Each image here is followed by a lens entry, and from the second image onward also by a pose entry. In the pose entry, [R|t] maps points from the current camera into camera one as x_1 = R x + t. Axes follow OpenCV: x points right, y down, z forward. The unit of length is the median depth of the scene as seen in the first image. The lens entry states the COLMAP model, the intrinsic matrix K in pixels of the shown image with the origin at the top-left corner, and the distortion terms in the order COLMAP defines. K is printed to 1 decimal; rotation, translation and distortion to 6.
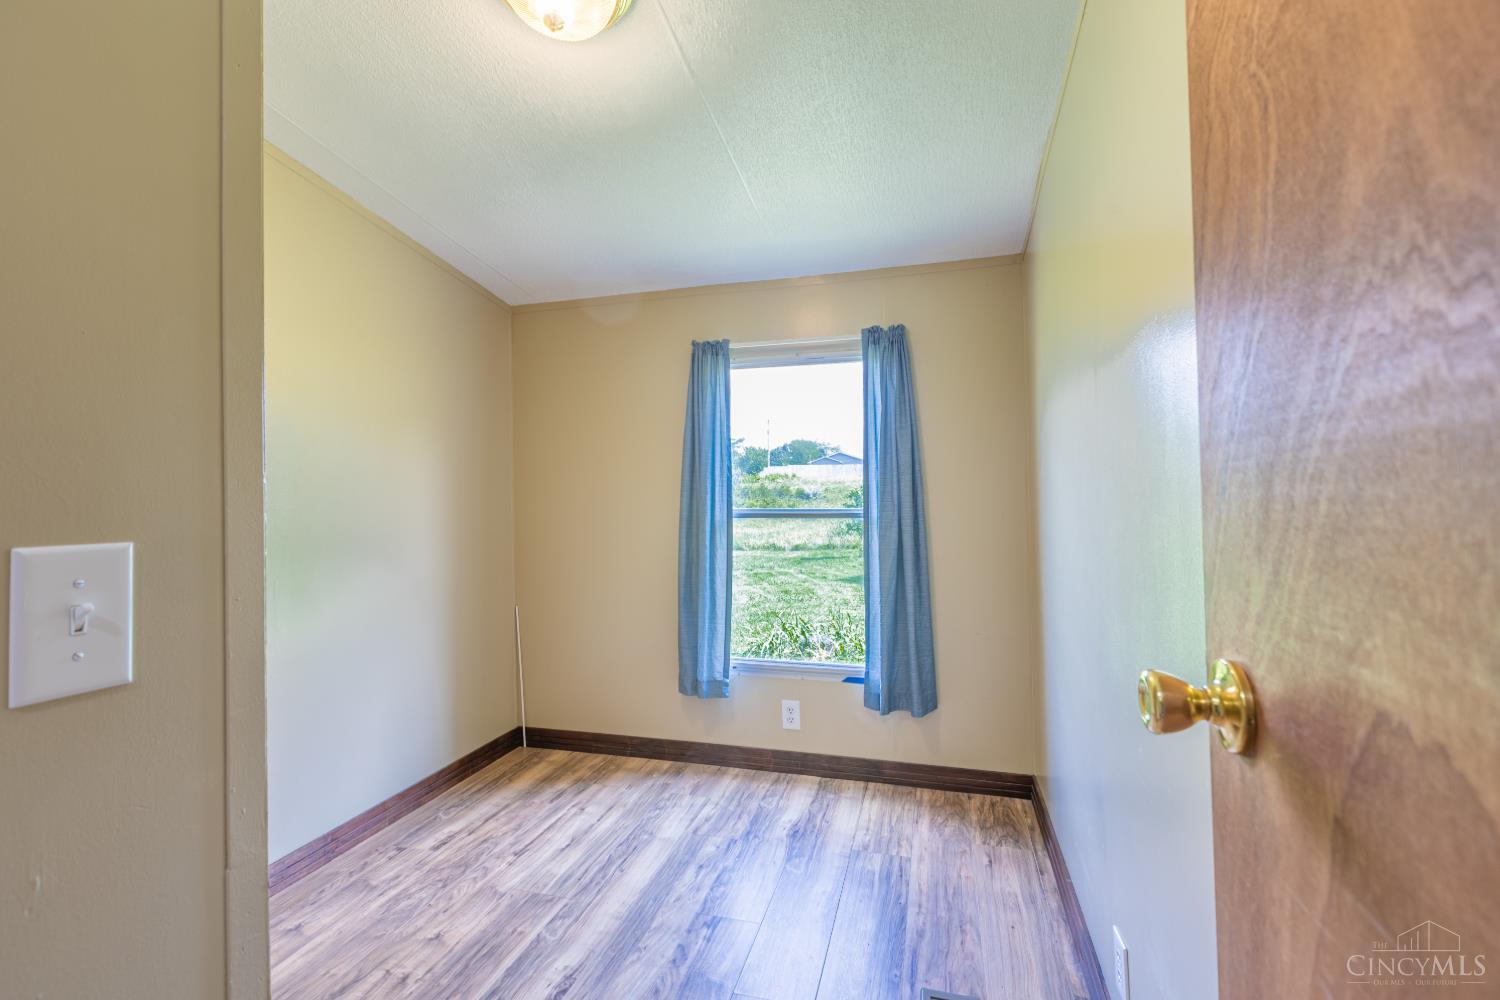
lens RADIAL K [[671.1, 0, 750.6], [0, 671.1, 510.5], [0, 0, 1]] dist [0.001531, -0.000345]
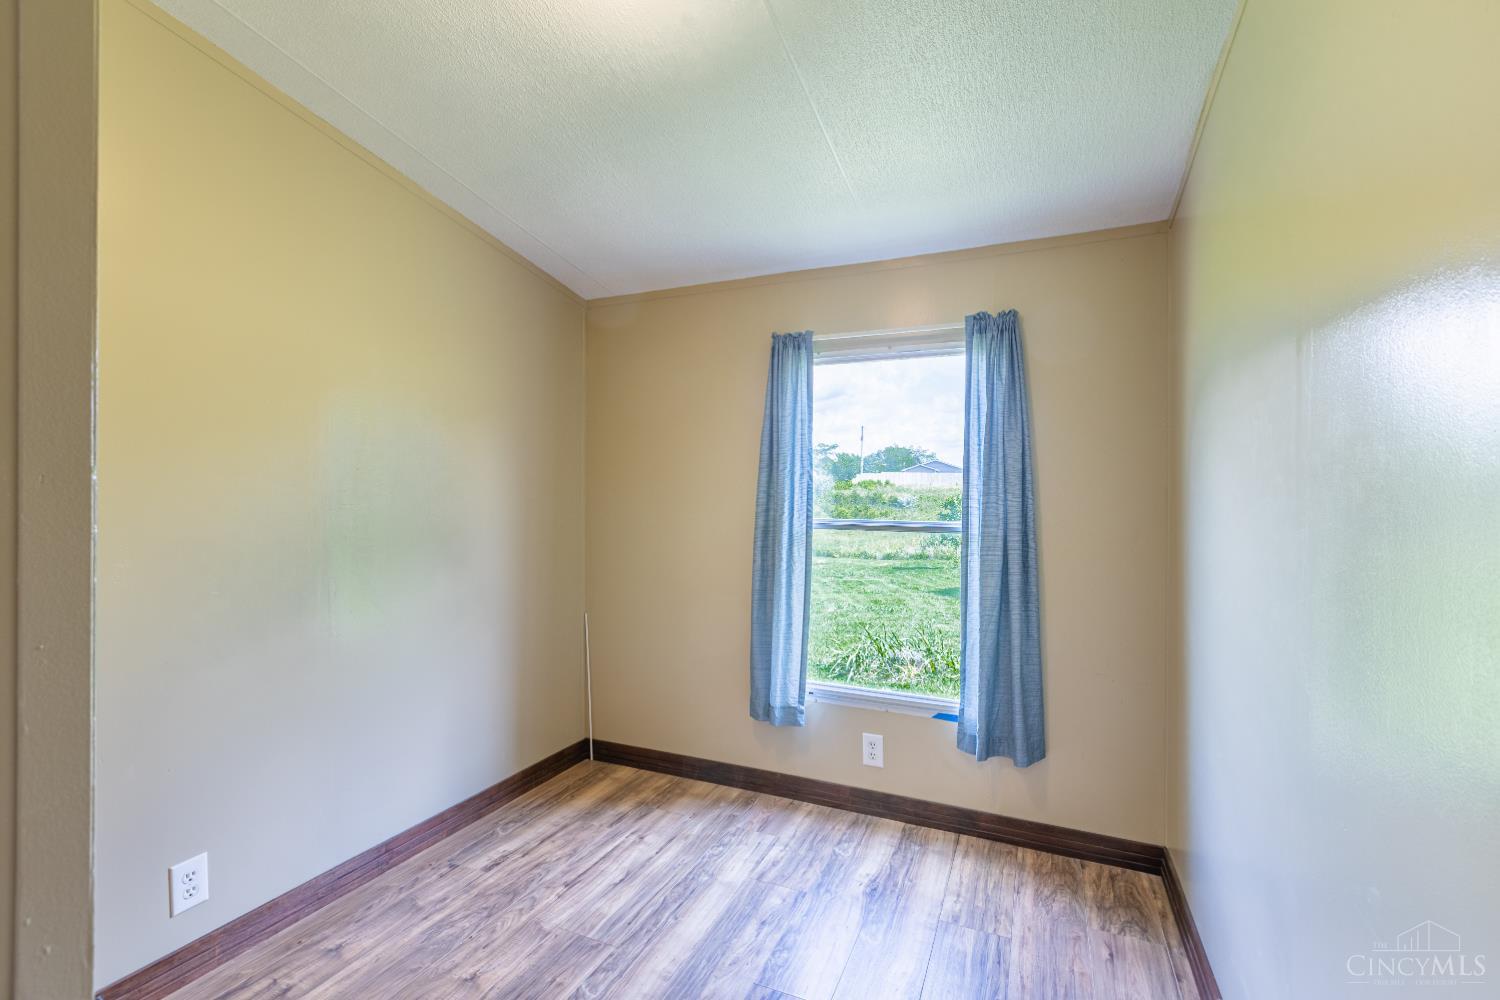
lens RADIAL K [[671.1, 0, 750.6], [0, 671.1, 510.5], [0, 0, 1]] dist [0.001531, -0.000345]
pose [[0.990562, 0.025218, -0.134725, 0.013462], [-0.026347, 0.999631, -0.006607, -0.006107], [0.134509, 0.010094, 0.990861, 0.103862]]
